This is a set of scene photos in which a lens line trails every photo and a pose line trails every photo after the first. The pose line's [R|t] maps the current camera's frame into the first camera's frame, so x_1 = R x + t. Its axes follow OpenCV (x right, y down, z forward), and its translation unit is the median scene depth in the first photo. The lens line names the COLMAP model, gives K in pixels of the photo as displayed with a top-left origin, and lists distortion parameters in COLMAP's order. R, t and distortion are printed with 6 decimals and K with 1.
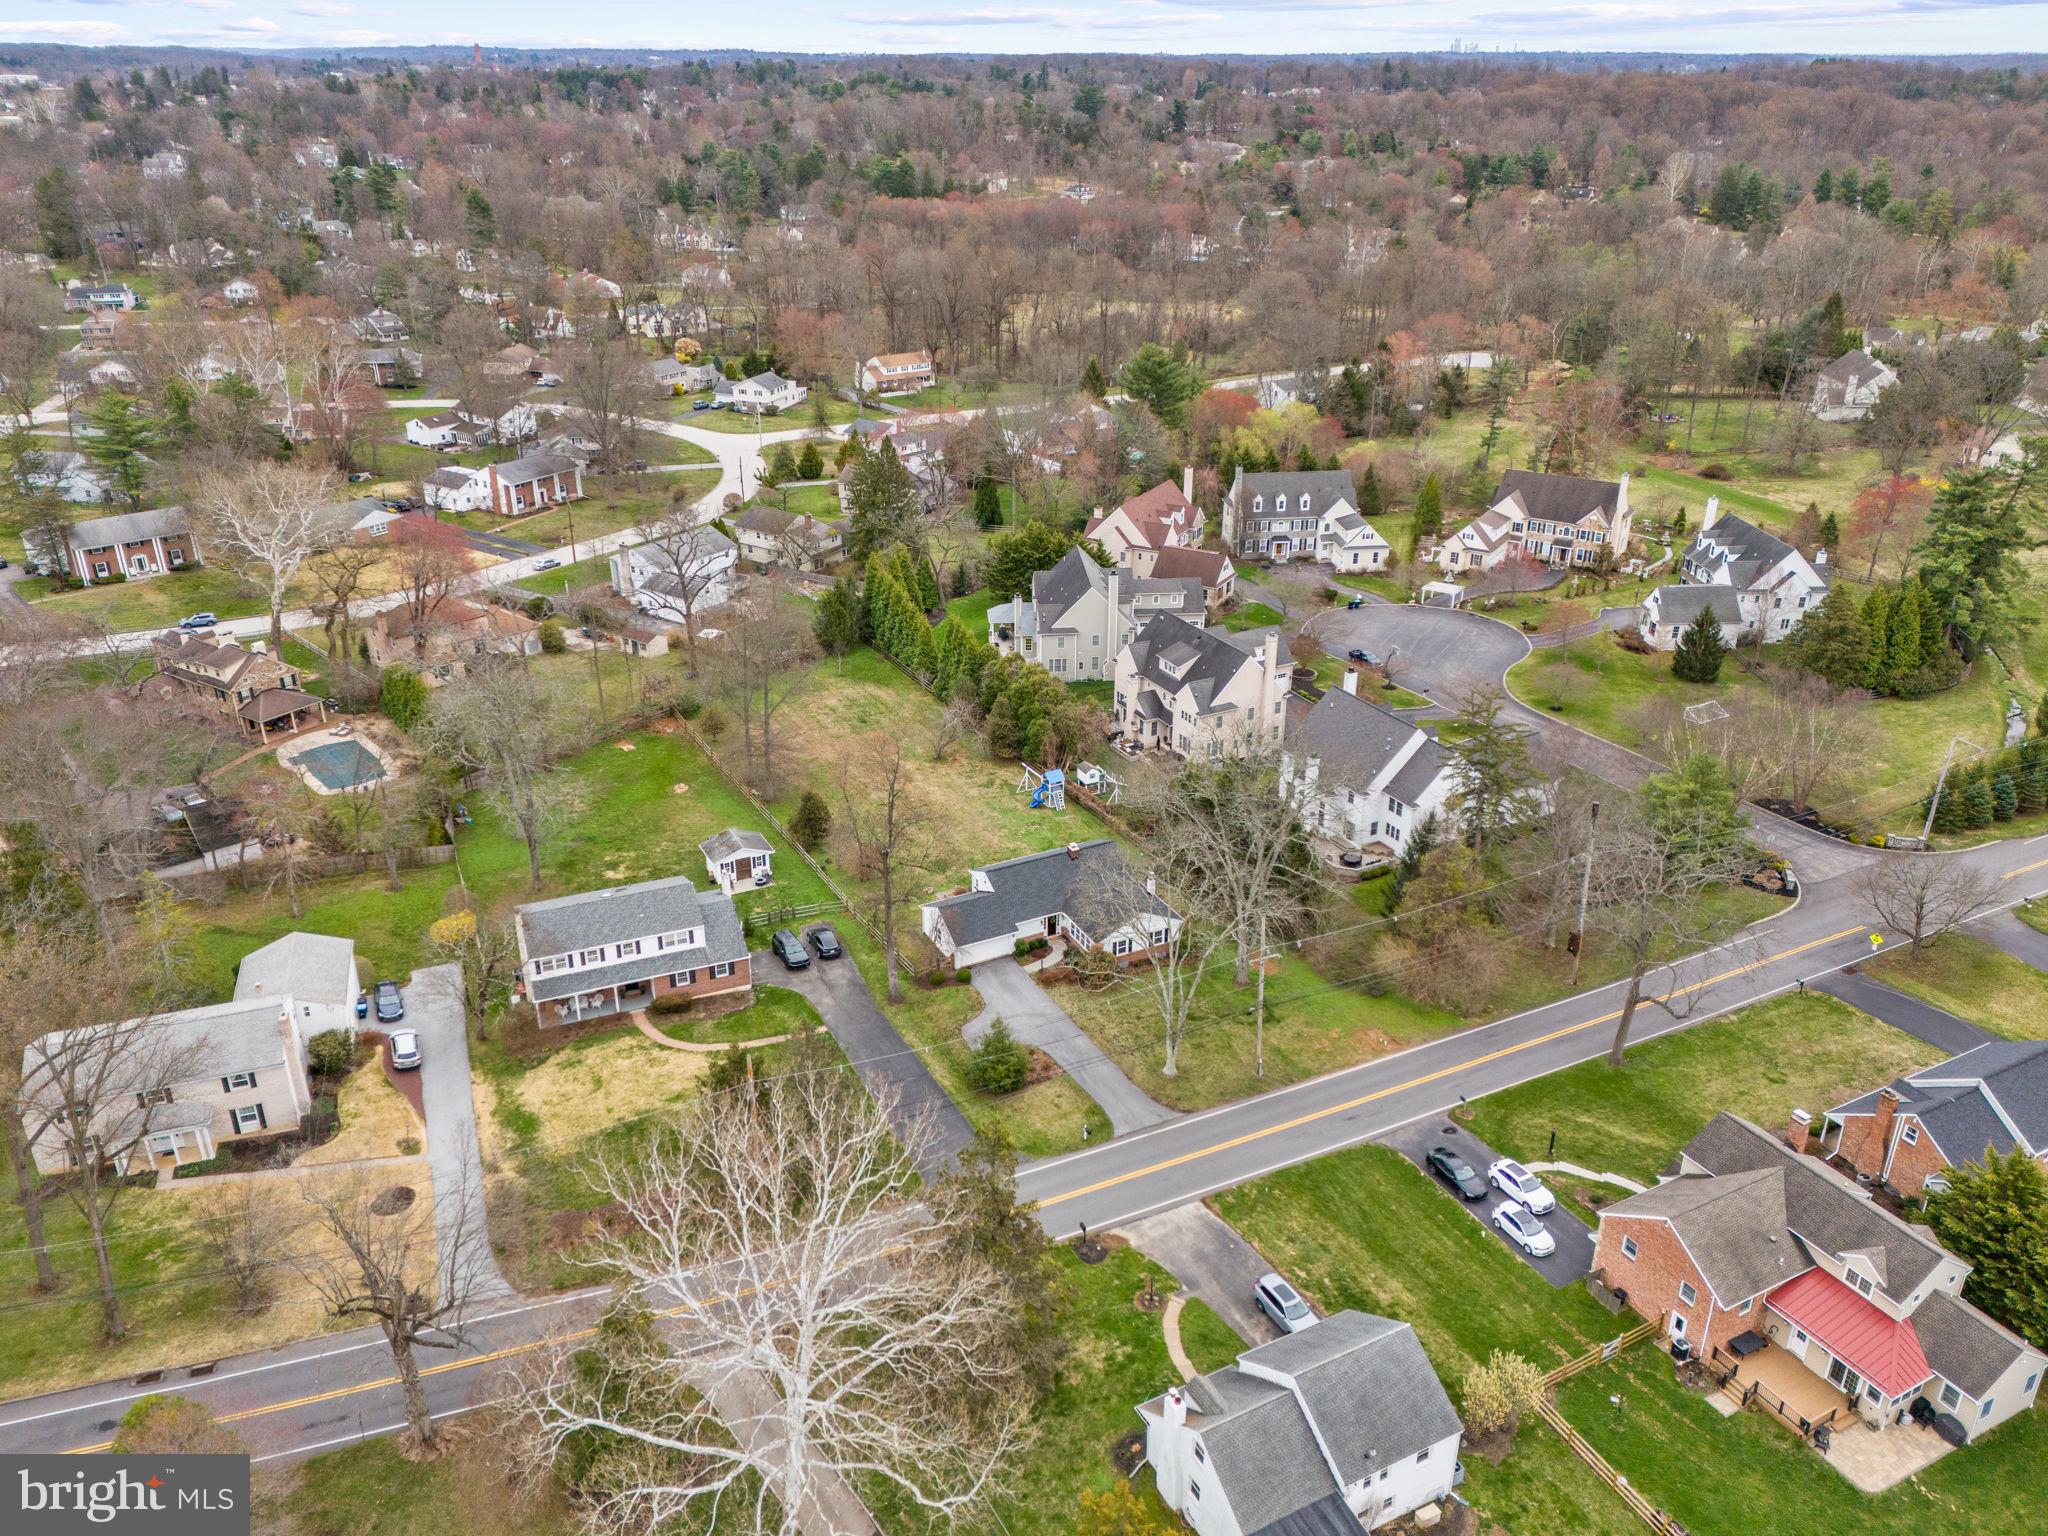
lens RADIAL K [[1498.3, 0, 1024.0], [0, 1498.3, 768.0], [0, 0, 1]] dist [0.041595, -0.000950]
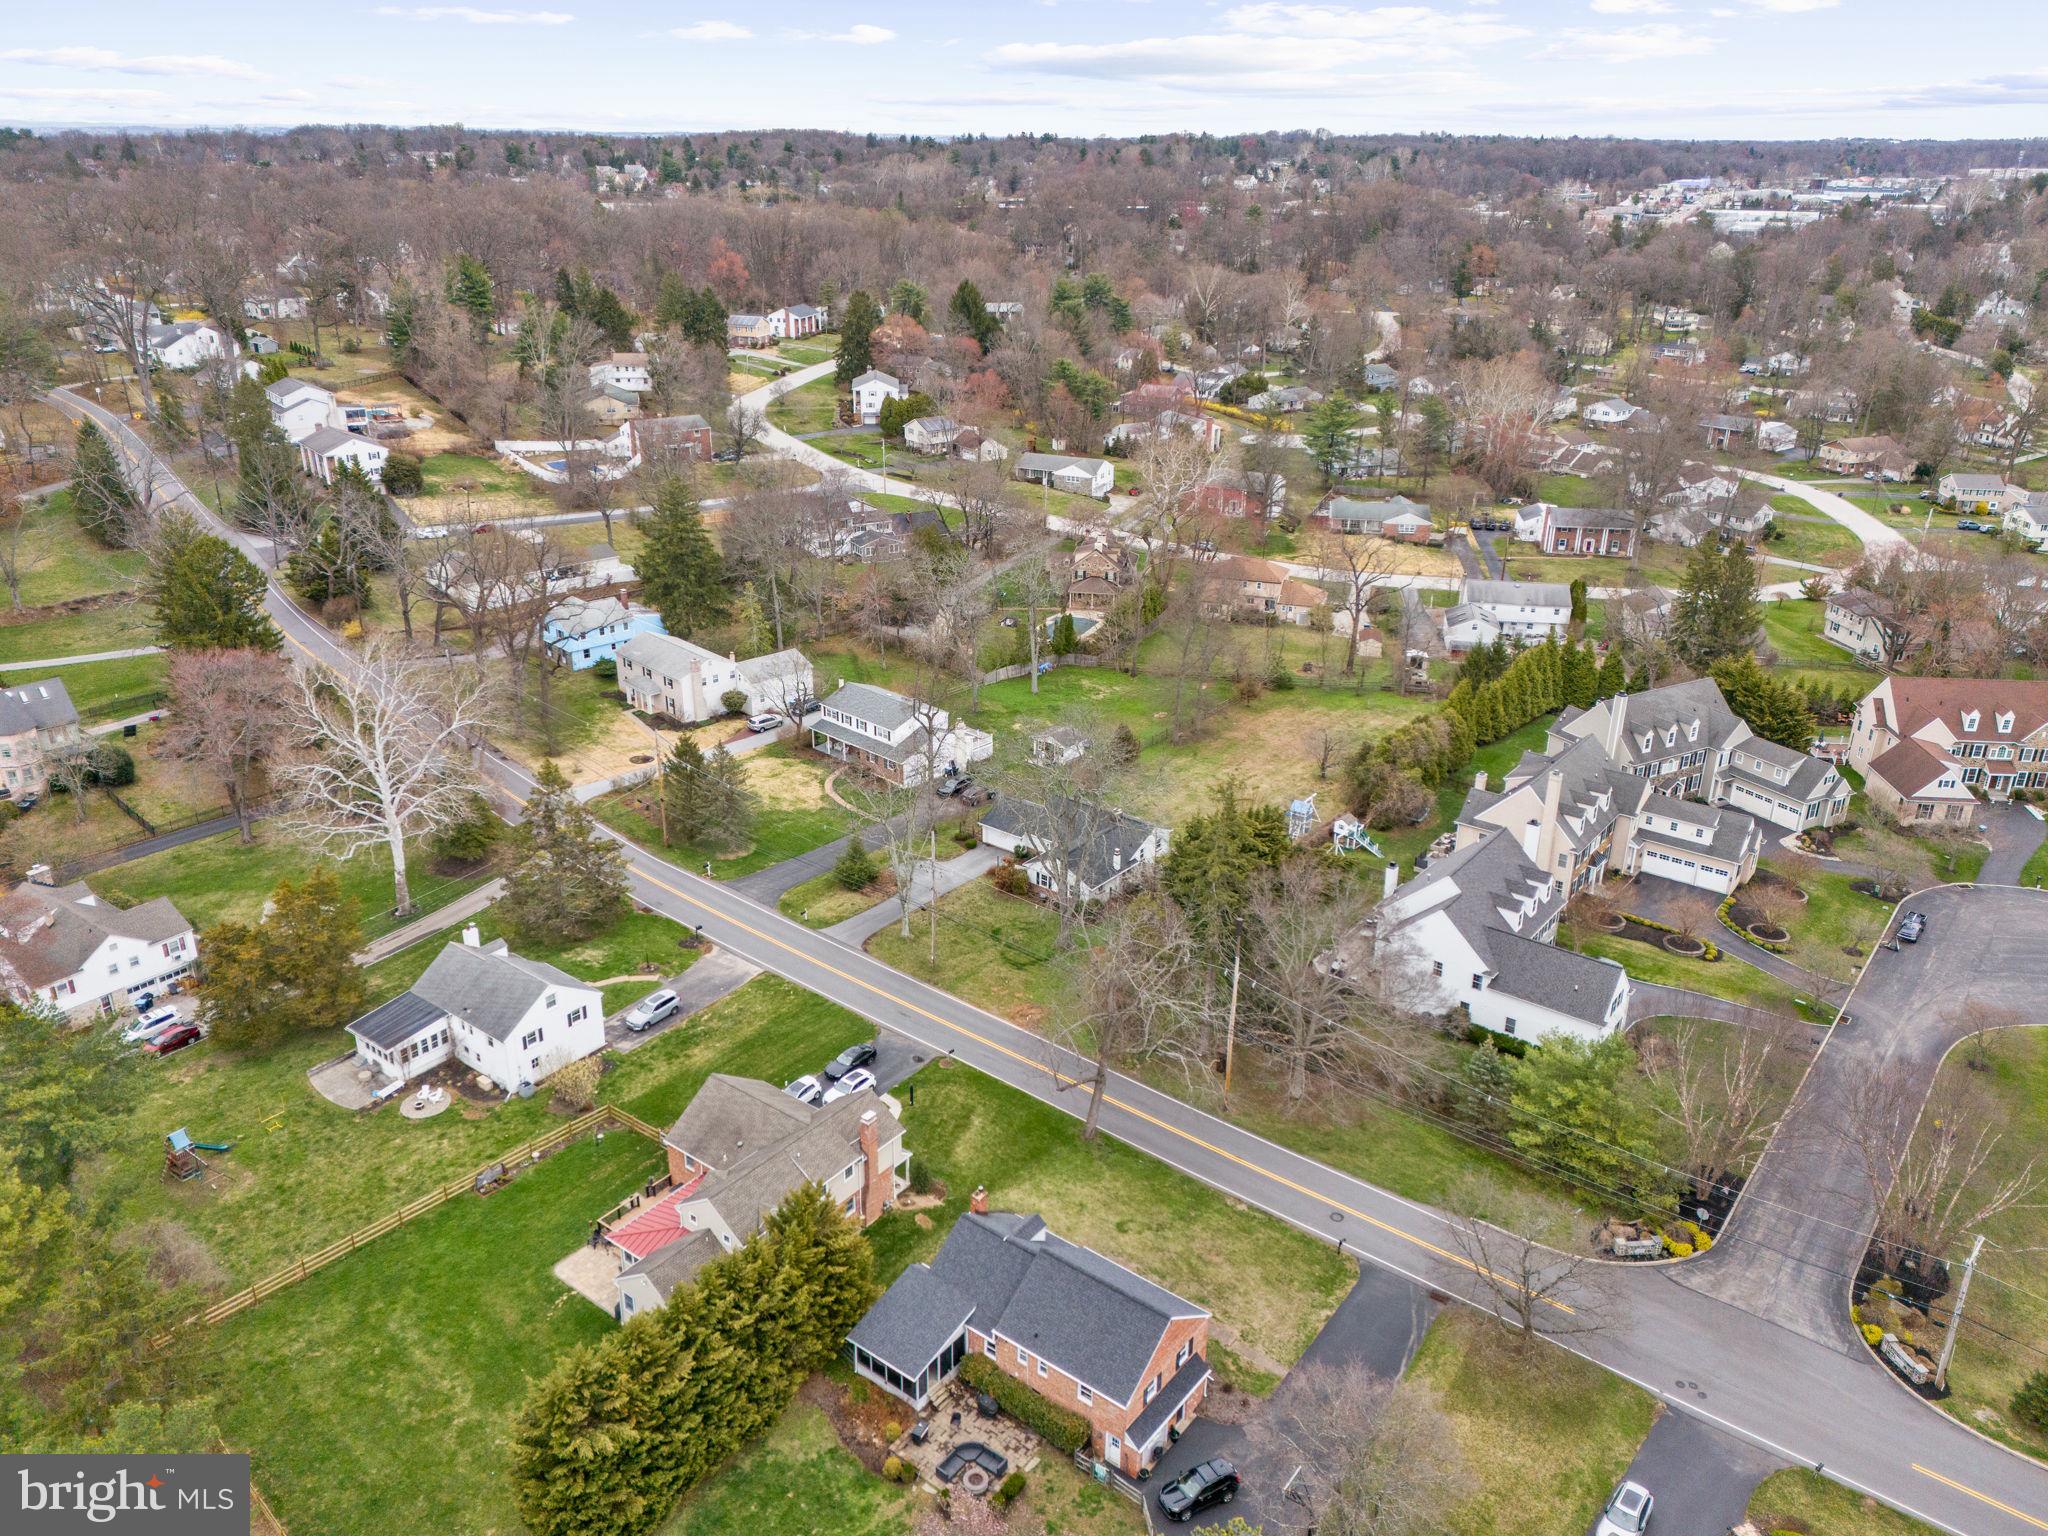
lens RADIAL K [[1498.3, 0, 1024.0], [0, 1498.3, 768.0], [0, 0, 1]] dist [0.041595, -0.000950]
pose [[0.409925, 0.350194, -0.842215, 1.051968], [-0.394376, 0.900638, 0.182535, -0.173016], [0.822453, 0.257324, 0.507302, 0.384576]]
